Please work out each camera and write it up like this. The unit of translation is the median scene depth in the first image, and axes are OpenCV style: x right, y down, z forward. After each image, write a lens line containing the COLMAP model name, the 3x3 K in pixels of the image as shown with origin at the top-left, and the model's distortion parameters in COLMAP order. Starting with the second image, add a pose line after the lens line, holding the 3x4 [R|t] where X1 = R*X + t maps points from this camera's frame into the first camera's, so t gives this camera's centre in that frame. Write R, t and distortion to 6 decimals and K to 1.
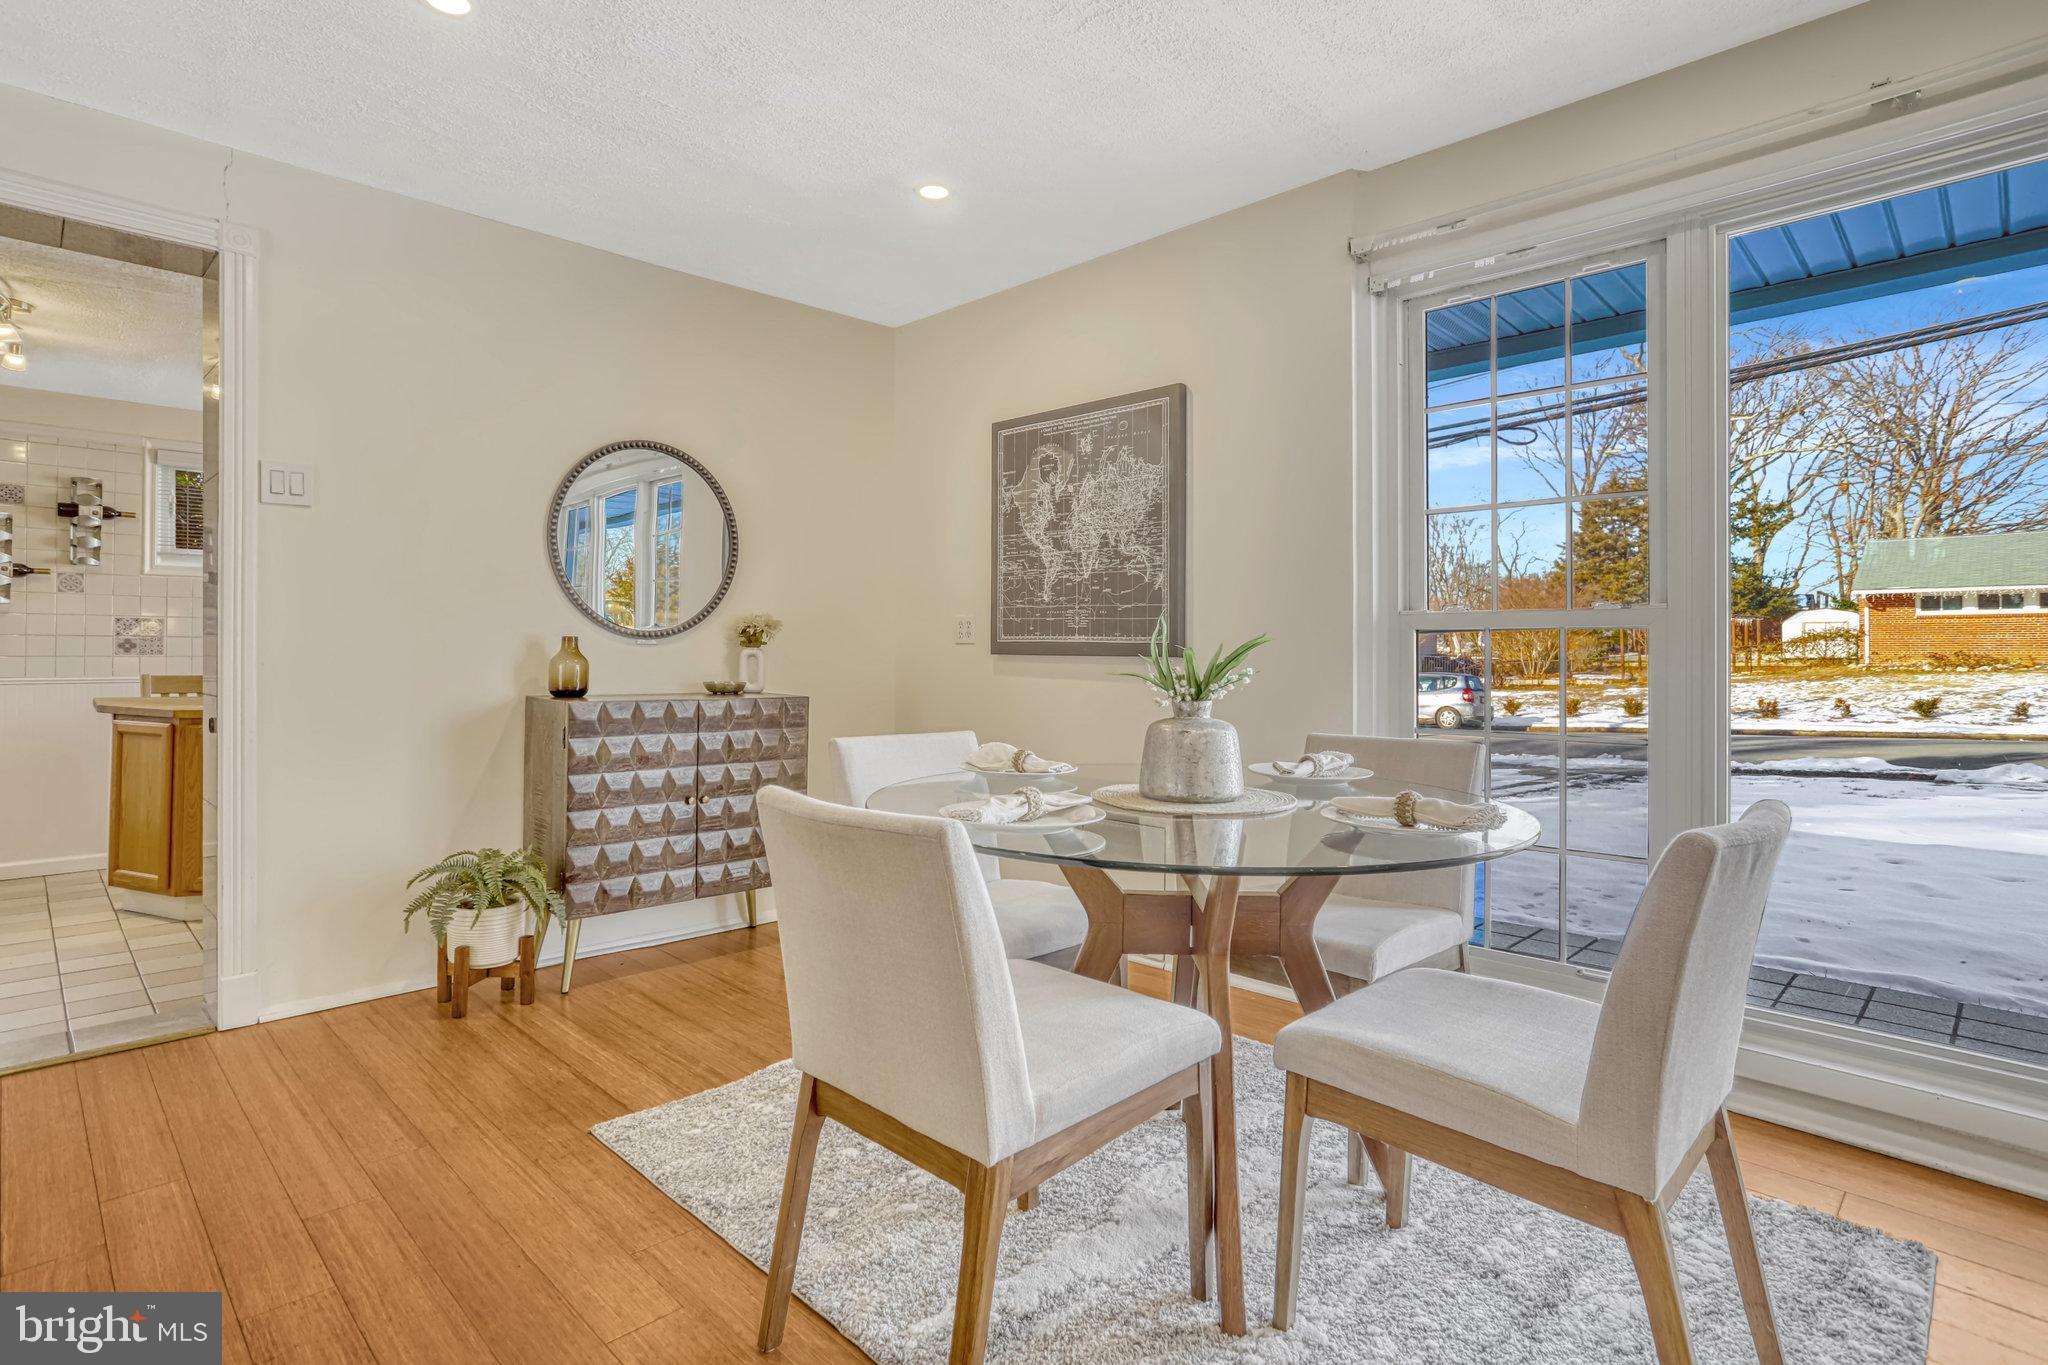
lens RADIAL K [[1031.0, 0, 1010.6], [0, 1031.0, 649.7], [0, 0, 1]] dist [-0.031773, 0.022989]
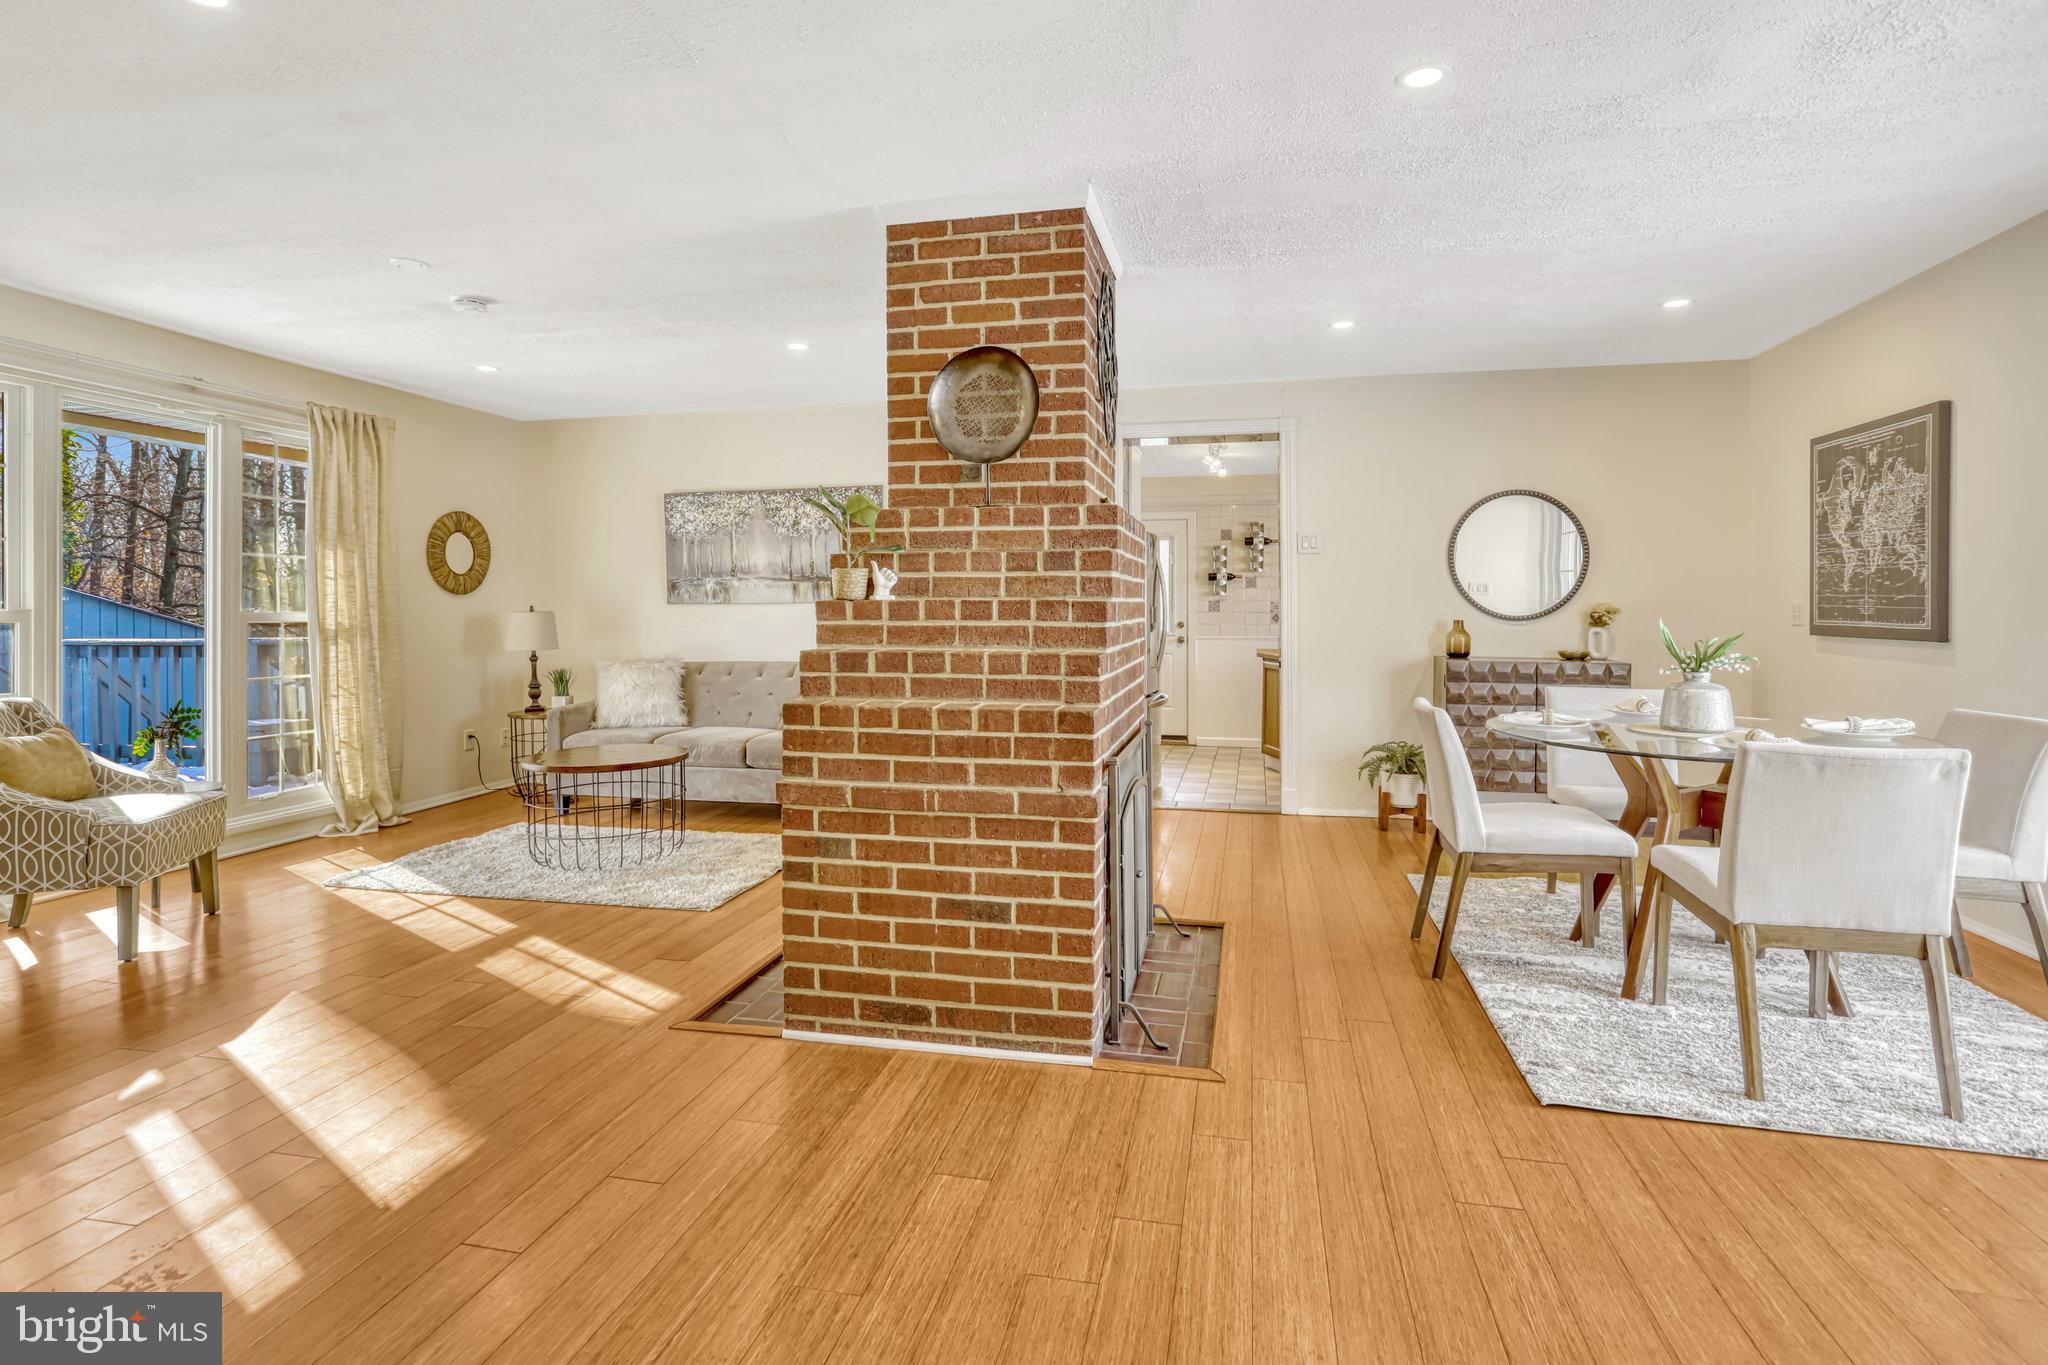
lens RADIAL K [[1031.0, 0, 1008.7], [0, 1031.0, 607.0], [0, 0, 1]] dist [-0.031773, 0.022989]
pose [[0.532258, -0.003689, -0.846574, 0.516057], [0.002244, 0.999993, -0.002946, -0.028186], [0.846579, -0.000332, 0.532263, -0.426652]]
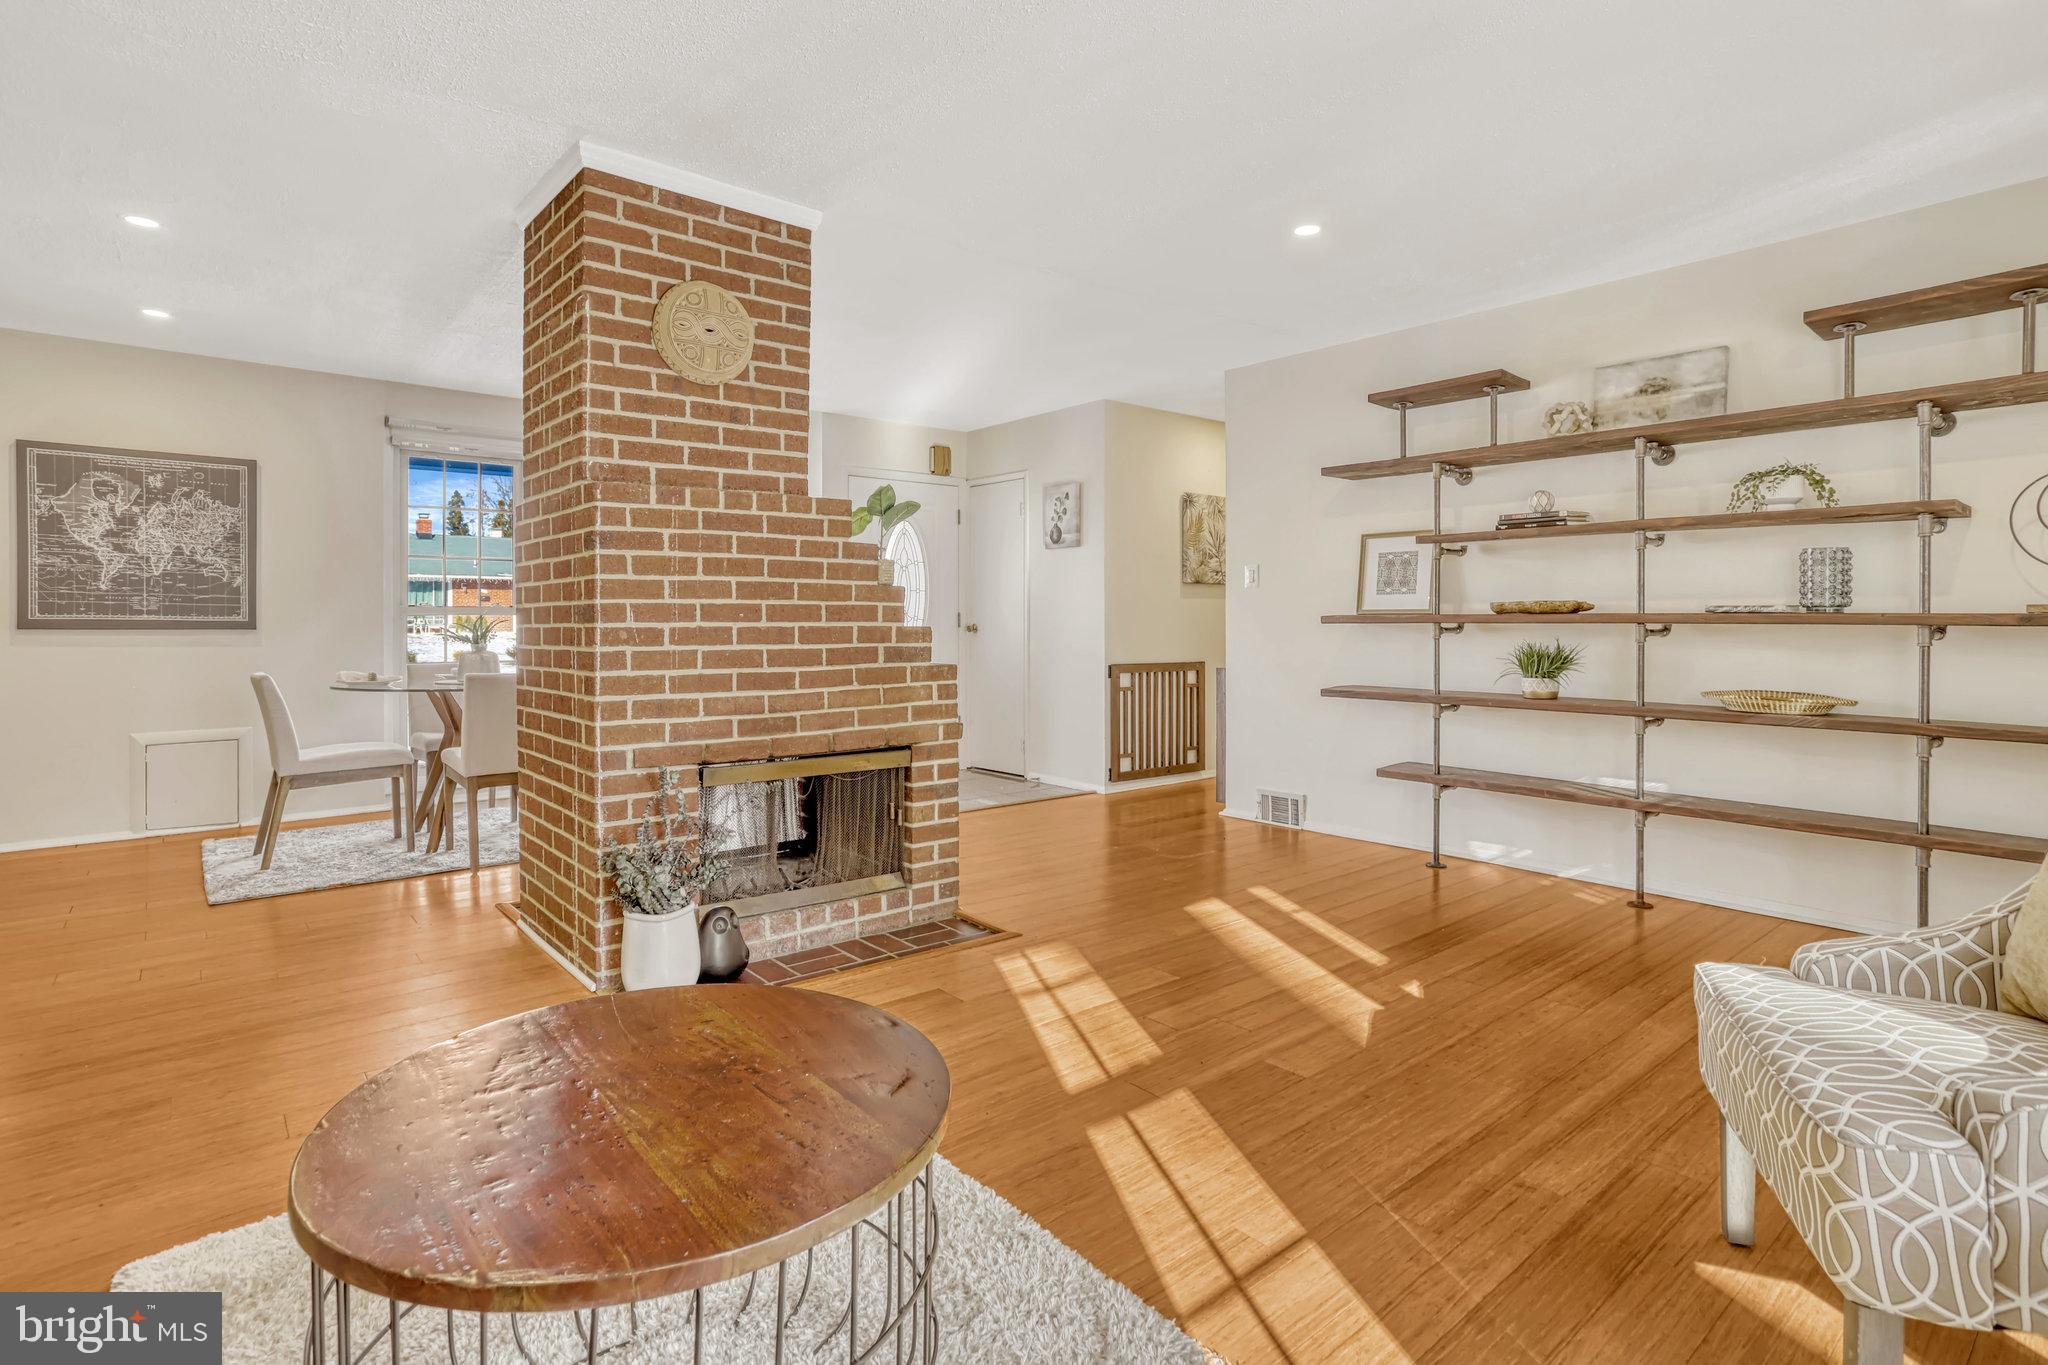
lens RADIAL K [[1031.0, 0, 1035.3], [0, 1031.0, 616.0], [0, 0, 1]] dist [-0.031773, 0.022989]
pose [[0.077774, 0.005245, 0.996957, -1.211919], [0.000907, 0.999985, -0.005331, -0.003987], [-0.996971, 0.001319, 0.077768, -0.316373]]
